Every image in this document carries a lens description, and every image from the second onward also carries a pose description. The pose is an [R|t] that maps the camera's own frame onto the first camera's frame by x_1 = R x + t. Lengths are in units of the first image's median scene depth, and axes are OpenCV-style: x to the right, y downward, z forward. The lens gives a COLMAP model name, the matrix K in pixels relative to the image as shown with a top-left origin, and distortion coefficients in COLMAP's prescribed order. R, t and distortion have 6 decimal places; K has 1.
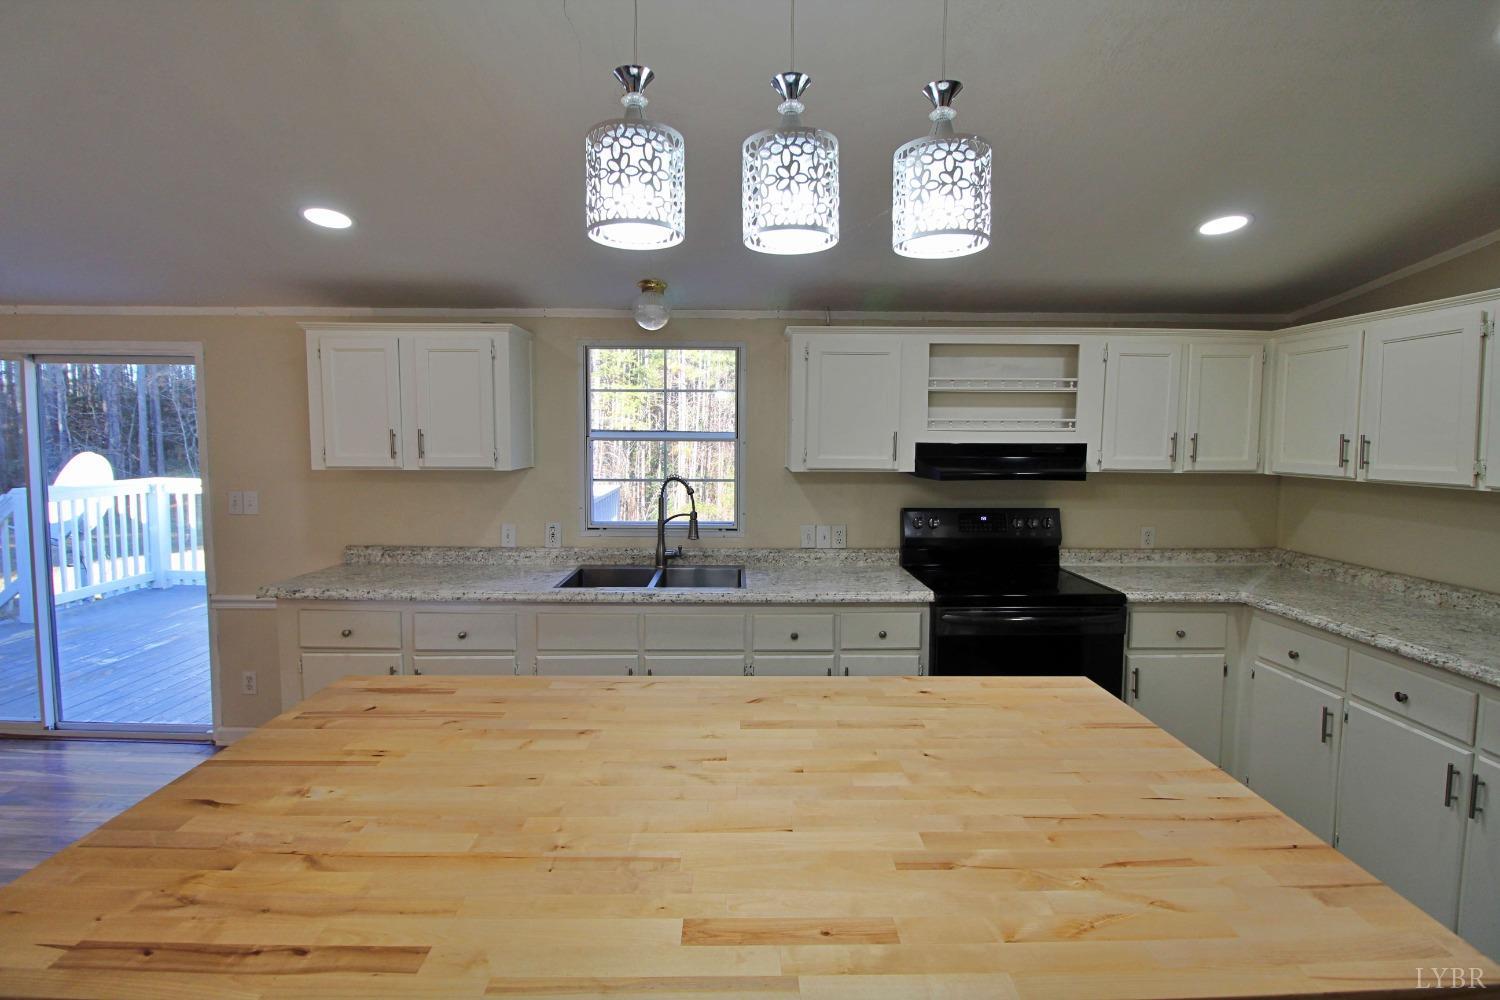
lens RADIAL K [[692.6, 0, 752.2], [0, 692.6, 489.1], [0, 0, 1]] dist [0.000132, -0.013472]
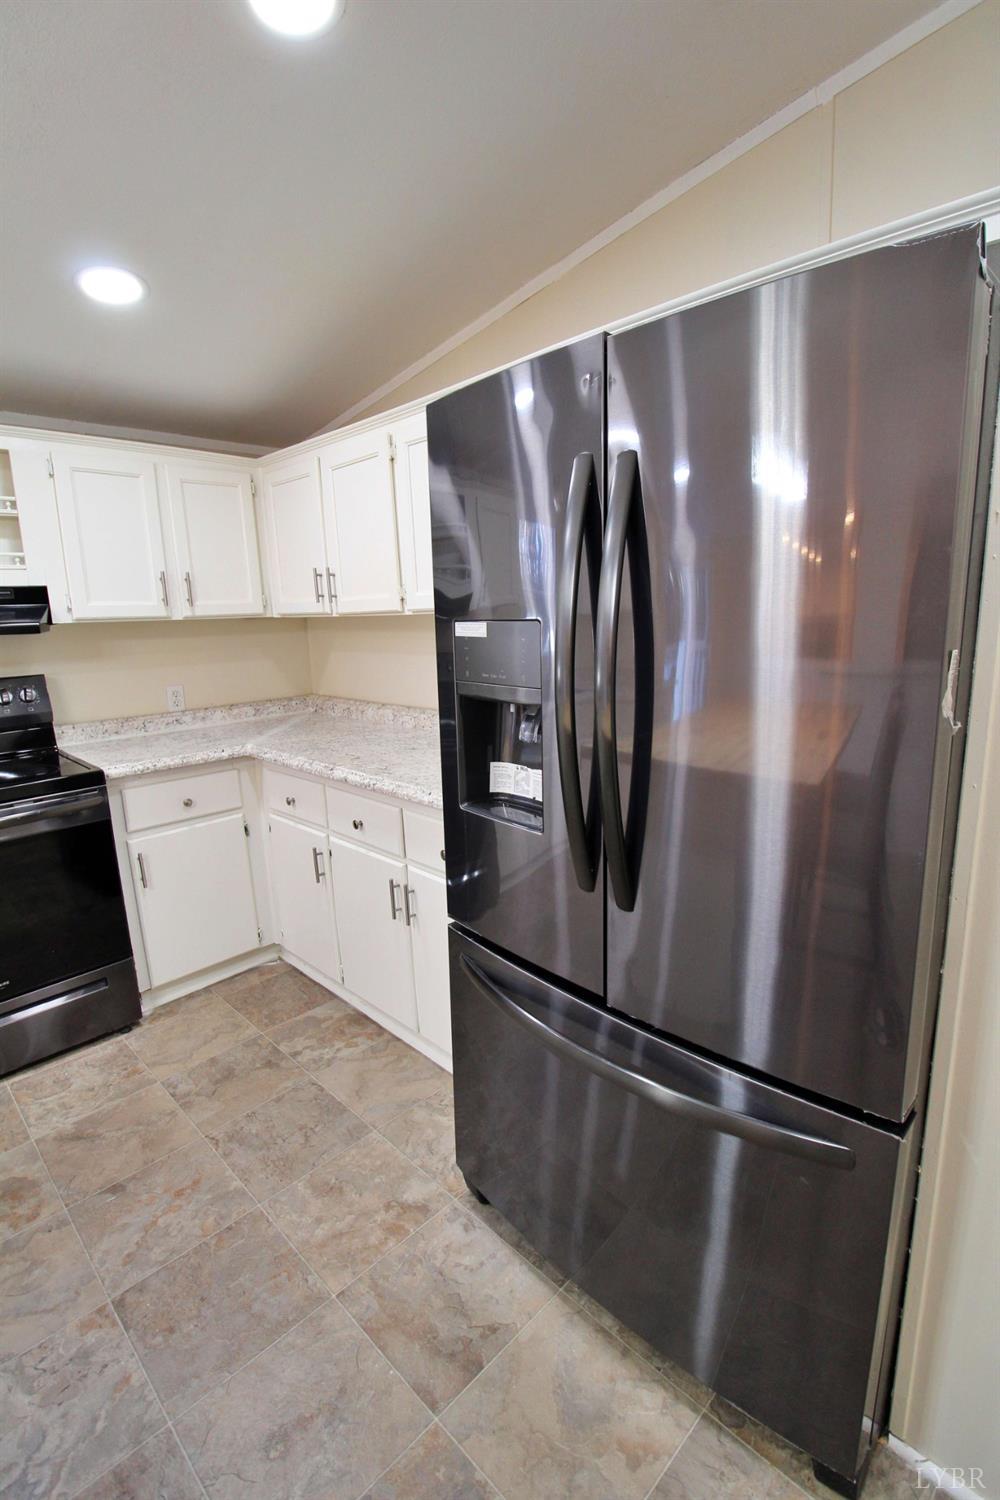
lens RADIAL K [[692.6, 0, 510.4], [0, 692.6, 748.8], [0, 0, 1]] dist [0.000132, -0.013472]
pose [[0.718102, -0.164617, 0.676188, 0.307353], [0.085790, 0.985150, 0.148725, 0.043449], [-0.690630, -0.048790, 0.721561, 0.079351]]
